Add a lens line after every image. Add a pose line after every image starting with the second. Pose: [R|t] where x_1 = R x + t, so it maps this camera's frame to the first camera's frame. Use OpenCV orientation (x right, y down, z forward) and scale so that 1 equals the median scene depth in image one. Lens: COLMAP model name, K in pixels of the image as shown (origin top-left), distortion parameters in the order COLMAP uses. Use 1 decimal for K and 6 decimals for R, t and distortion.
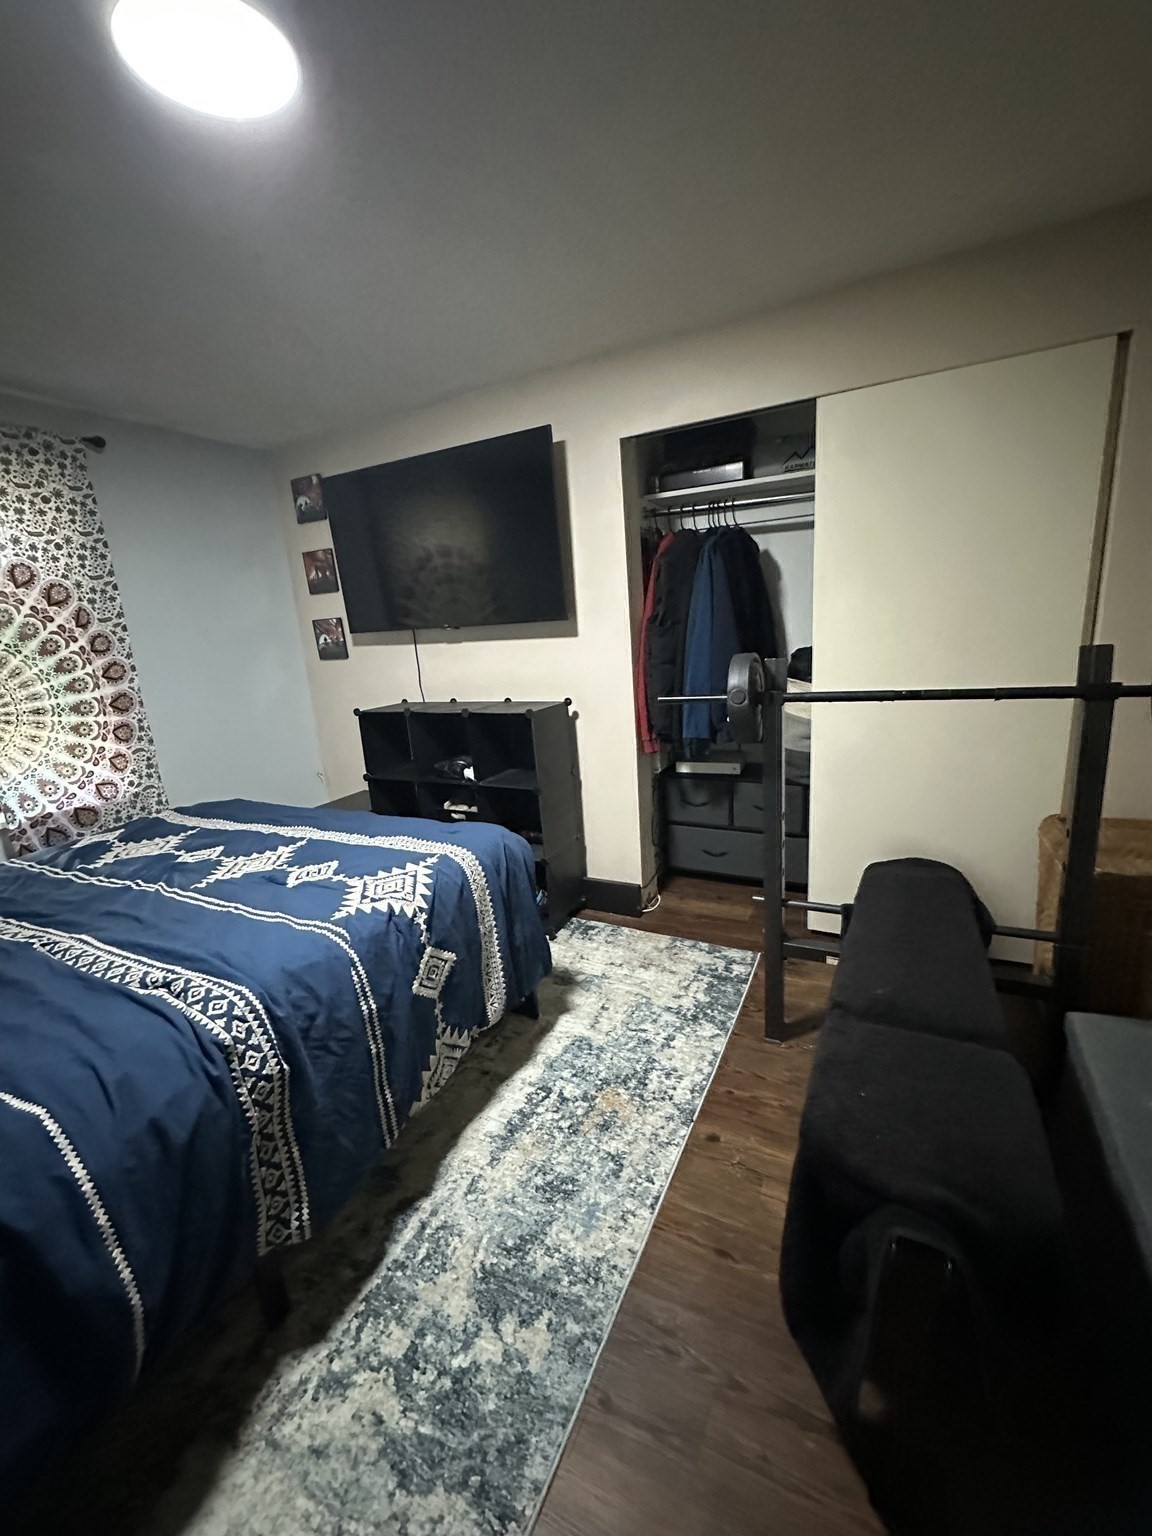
lens RADIAL K [[613.6, 0, 573.9], [0, 613.6, 766.6], [0, 0, 1]] dist [-0.006122, 0.001527]
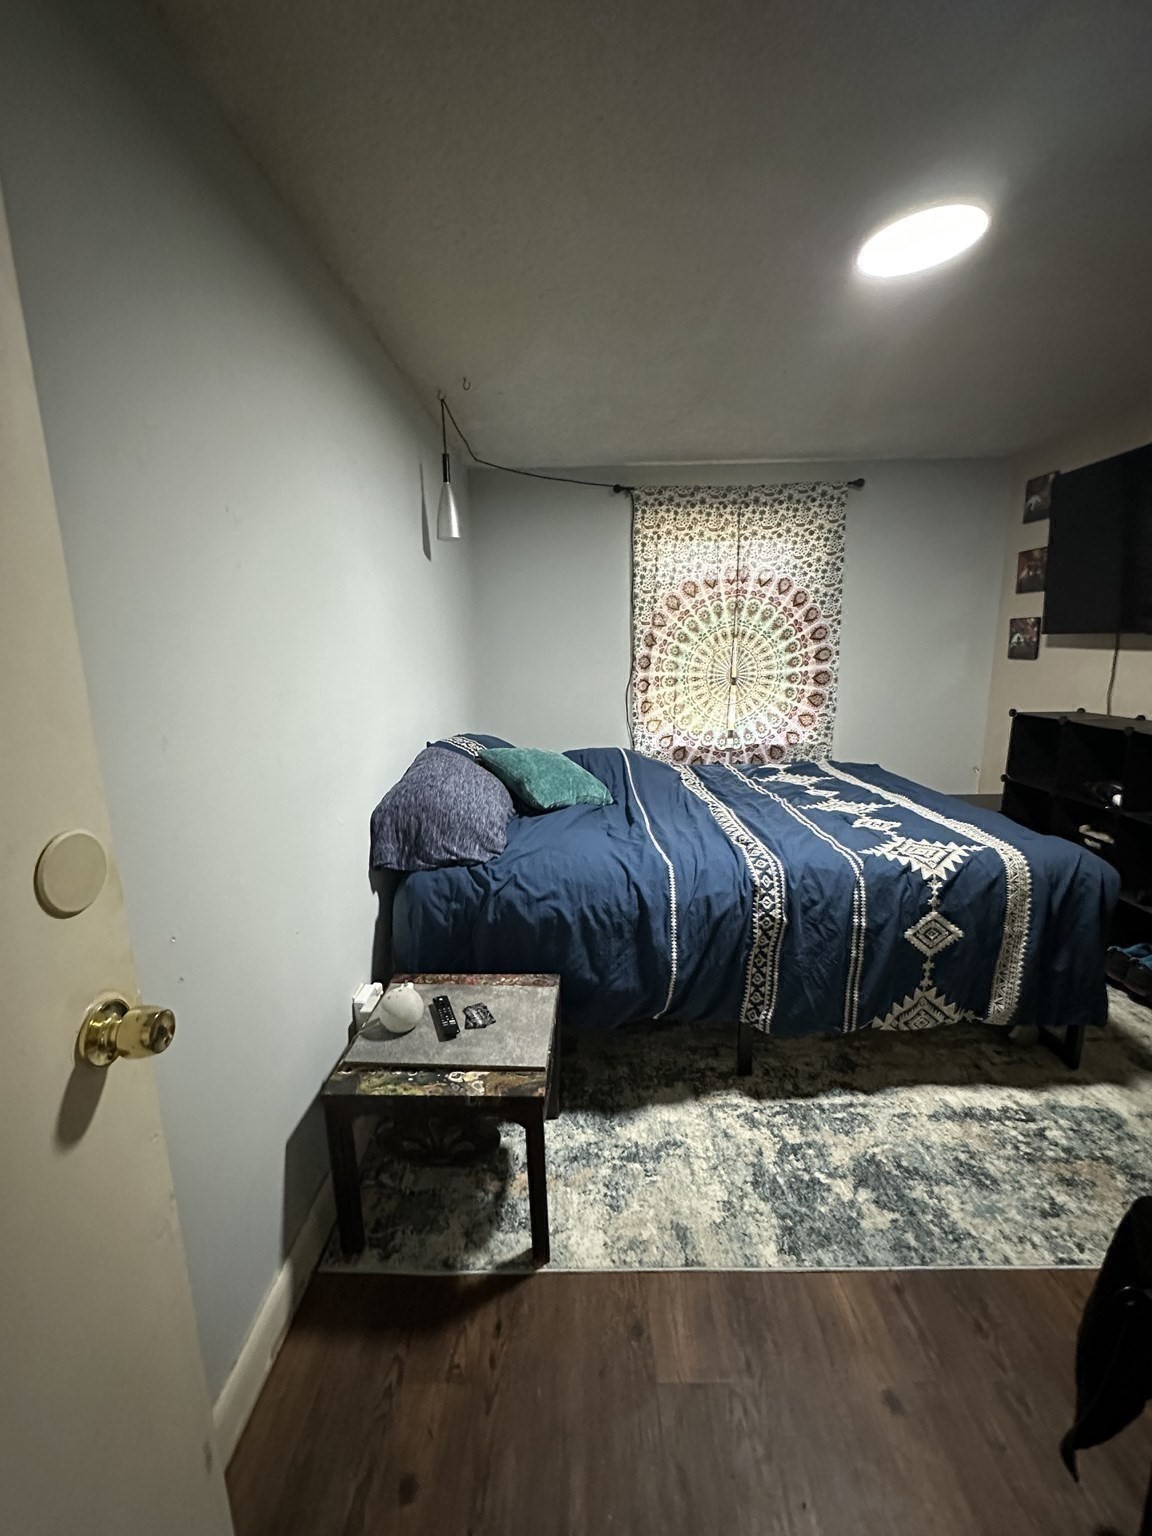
lens RADIAL K [[613.6, 0, 573.9], [0, 613.6, 766.6], [0, 0, 1]] dist [-0.006122, 0.001527]
pose [[0.448691, 0.231453, -0.863195, 0.384771], [-0.216418, 0.965273, 0.146329, 0.009500], [0.867087, 0.121155, 0.483199, -0.177584]]
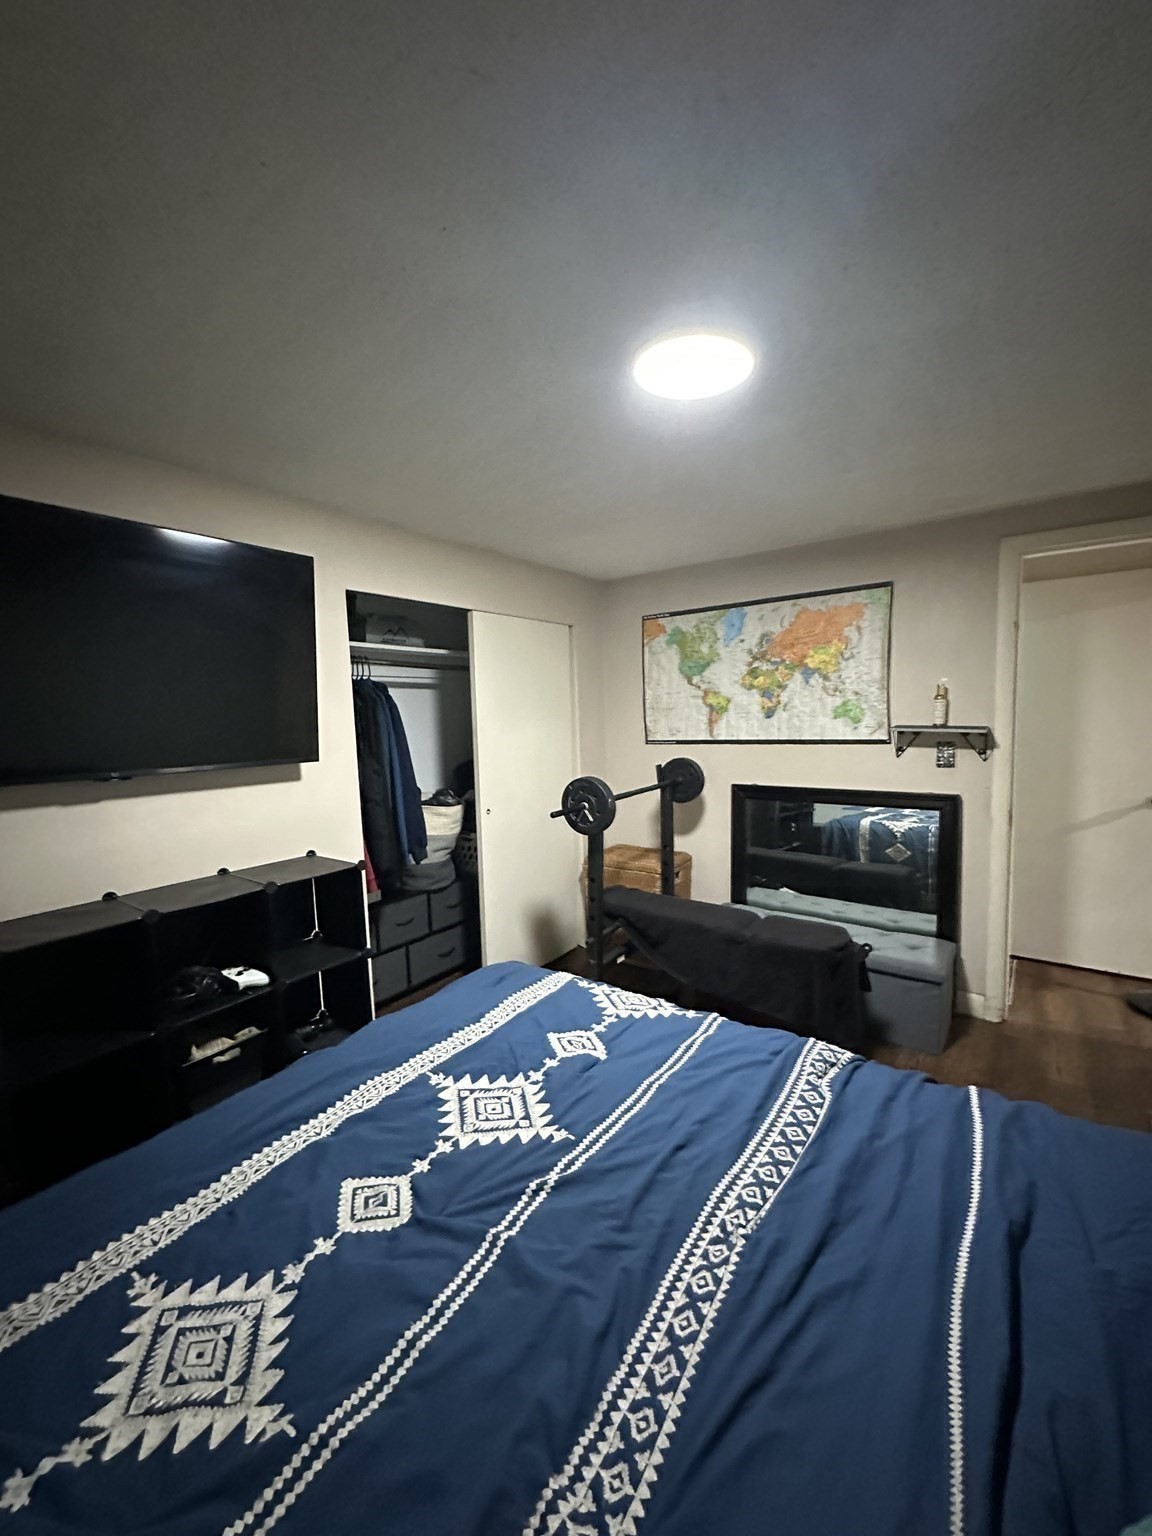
lens RADIAL K [[613.6, 0, 573.9], [0, 613.6, 766.6], [0, 0, 1]] dist [-0.006122, 0.001527]
pose [[0.164051, -0.021759, 0.986212, -1.364943], [0.246275, 0.969002, -0.019587, -0.204469], [-0.955215, 0.246092, 0.164324, 0.825049]]
